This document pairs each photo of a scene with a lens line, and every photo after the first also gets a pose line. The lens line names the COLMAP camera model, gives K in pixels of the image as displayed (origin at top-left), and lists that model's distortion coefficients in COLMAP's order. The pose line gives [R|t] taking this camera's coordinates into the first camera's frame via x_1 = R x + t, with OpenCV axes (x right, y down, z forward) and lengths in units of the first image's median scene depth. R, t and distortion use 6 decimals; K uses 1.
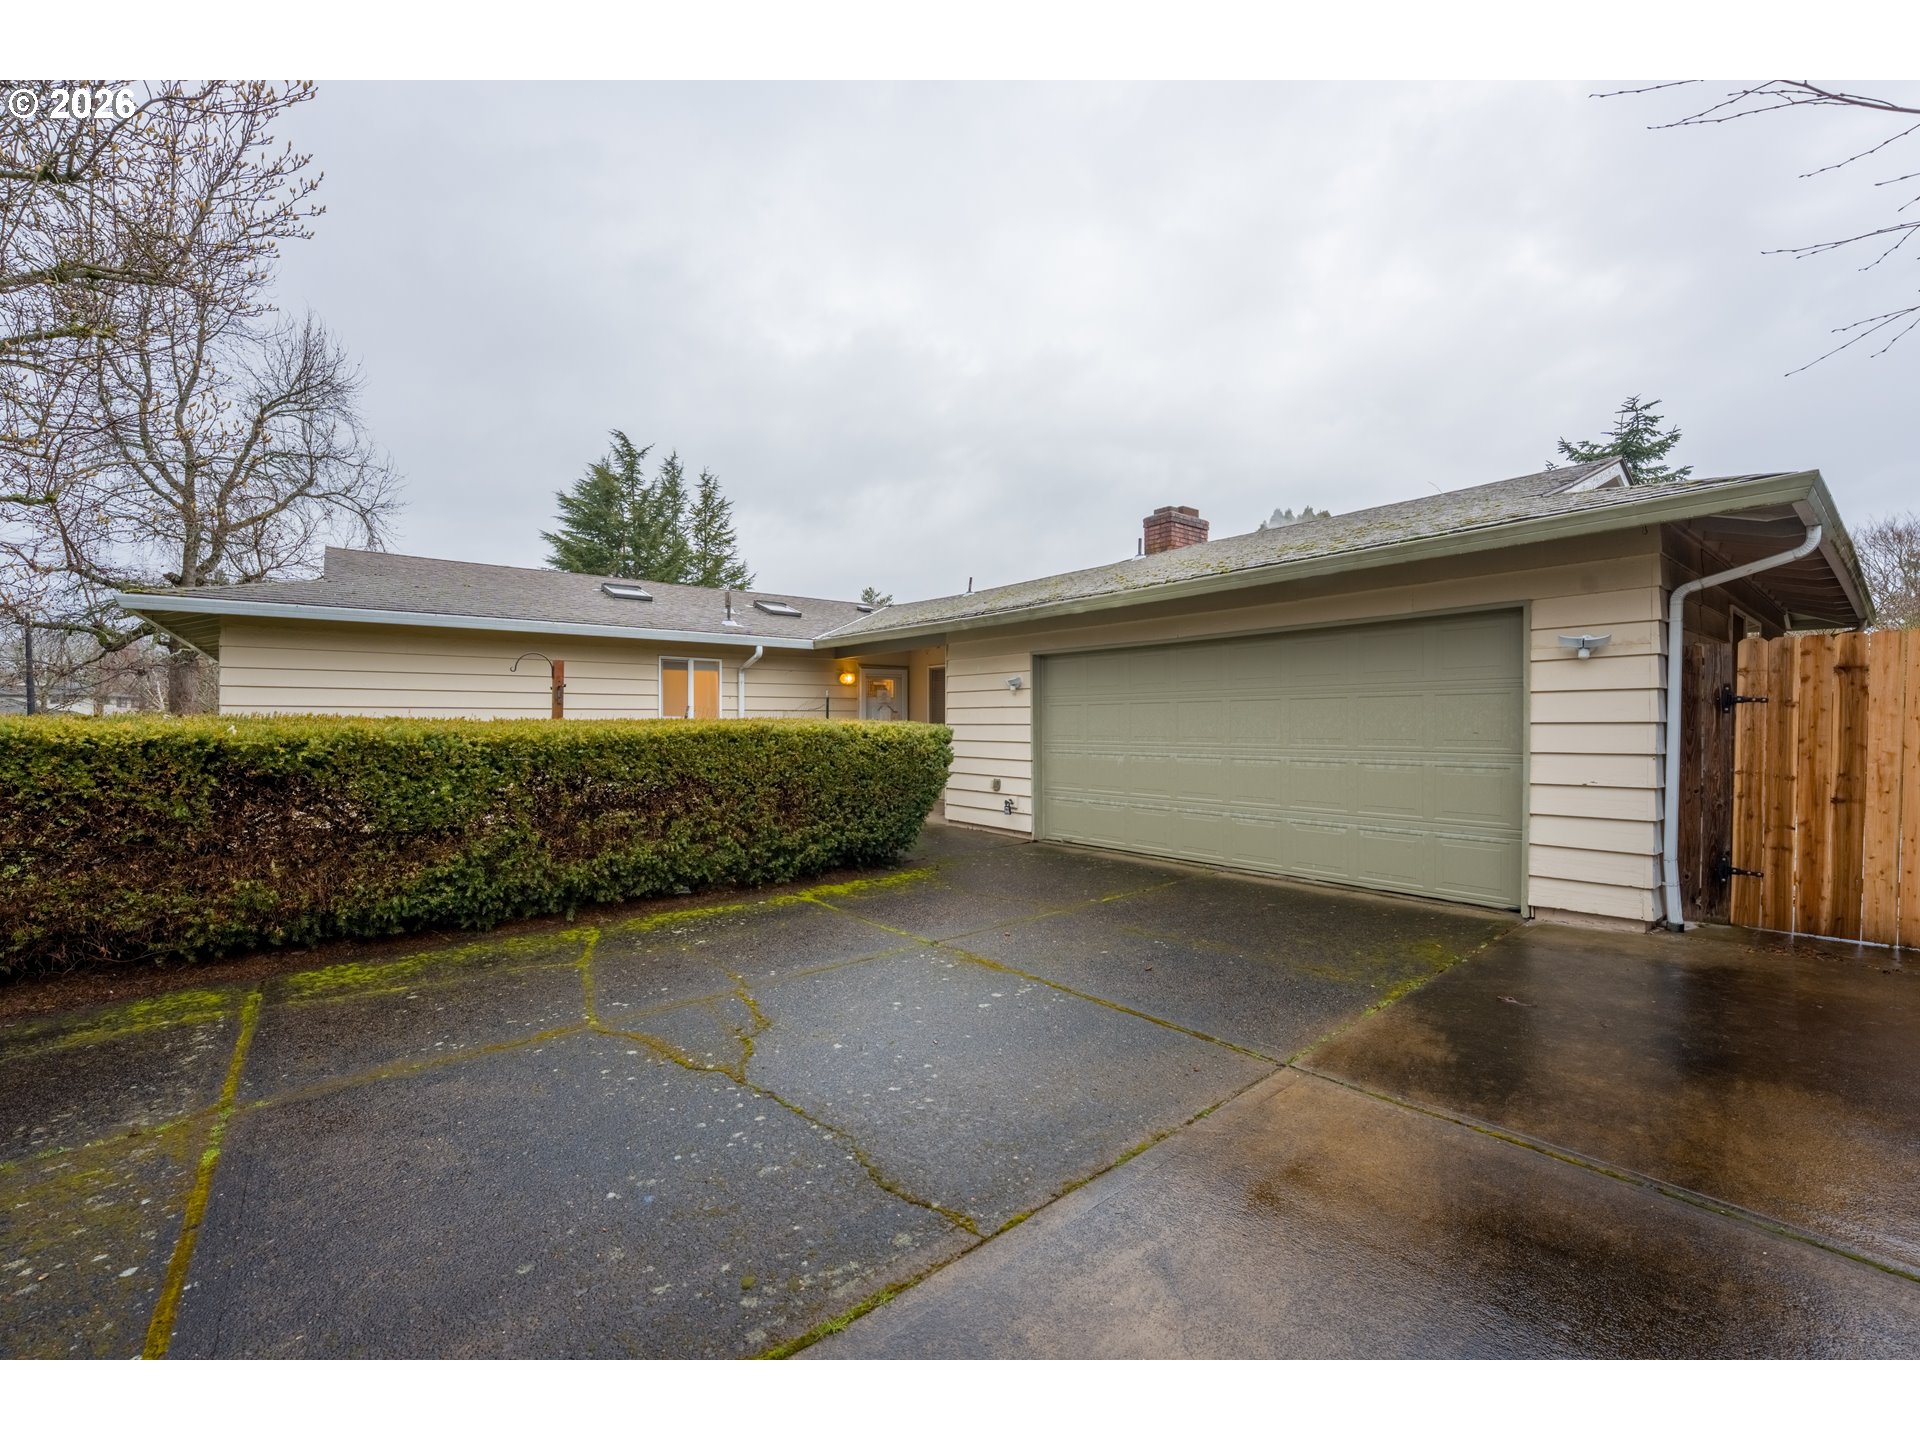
lens RADIAL K [[799.9, 0, 979.0], [0, 799.9, 732.0], [0, 0, 1]] dist [-0.023429, -0.000125]
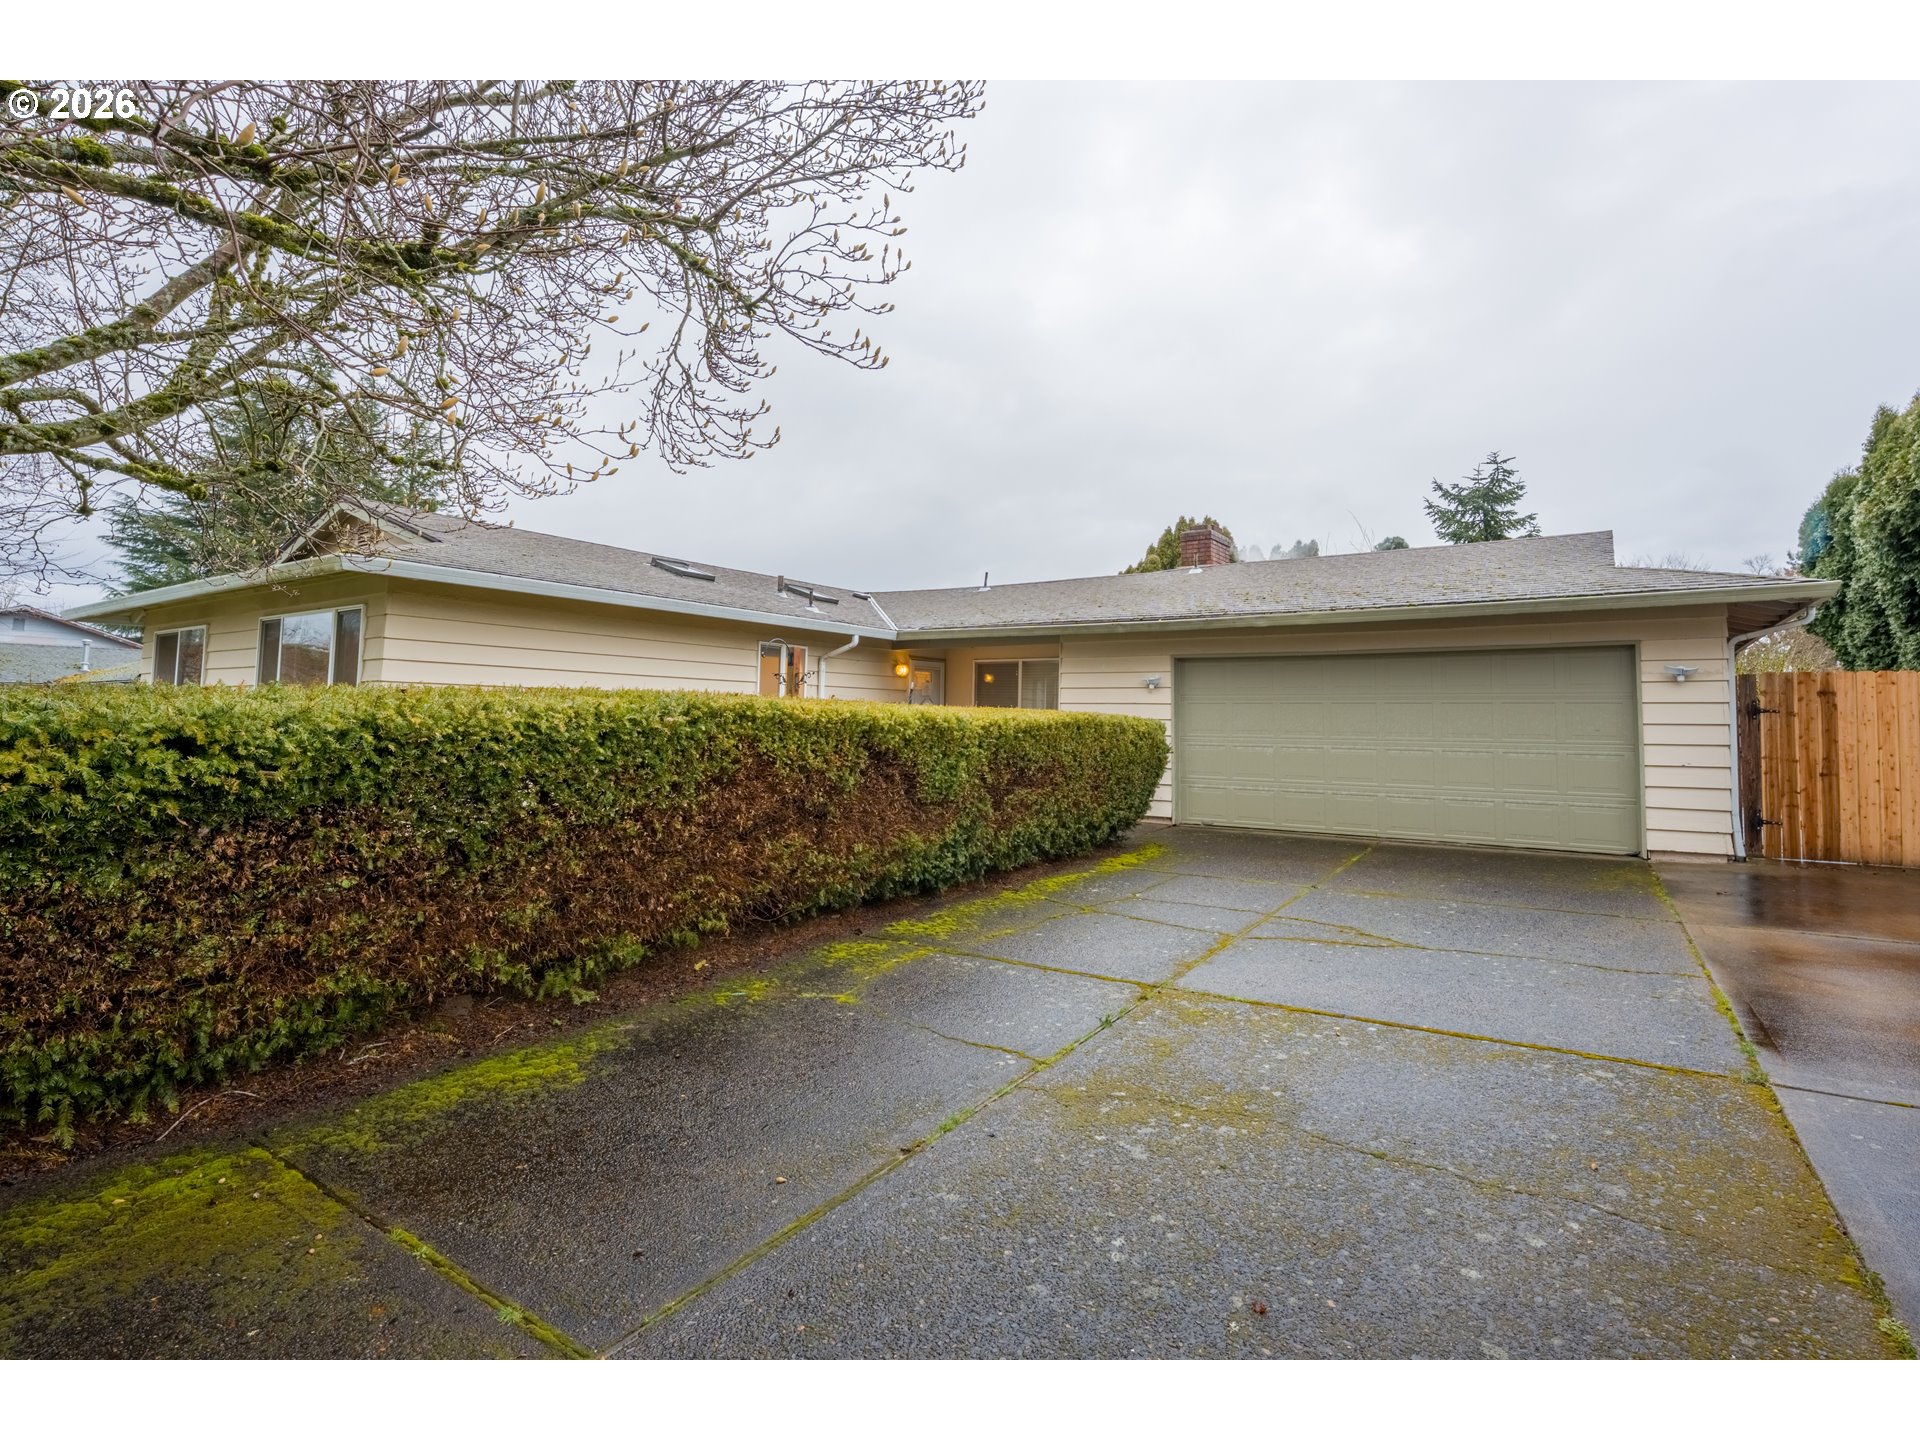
lens RADIAL K [[956.0, 0, 953.2], [0, 956.0, 666.1], [0, 0, 1]] dist [-0.006489, 0.000556]
pose [[0.954354, 0.034582, 0.296670, -1.041905], [-0.013954, 0.997352, -0.071369, 0.025331], [-0.298353, 0.063972, 0.952309, -0.305584]]
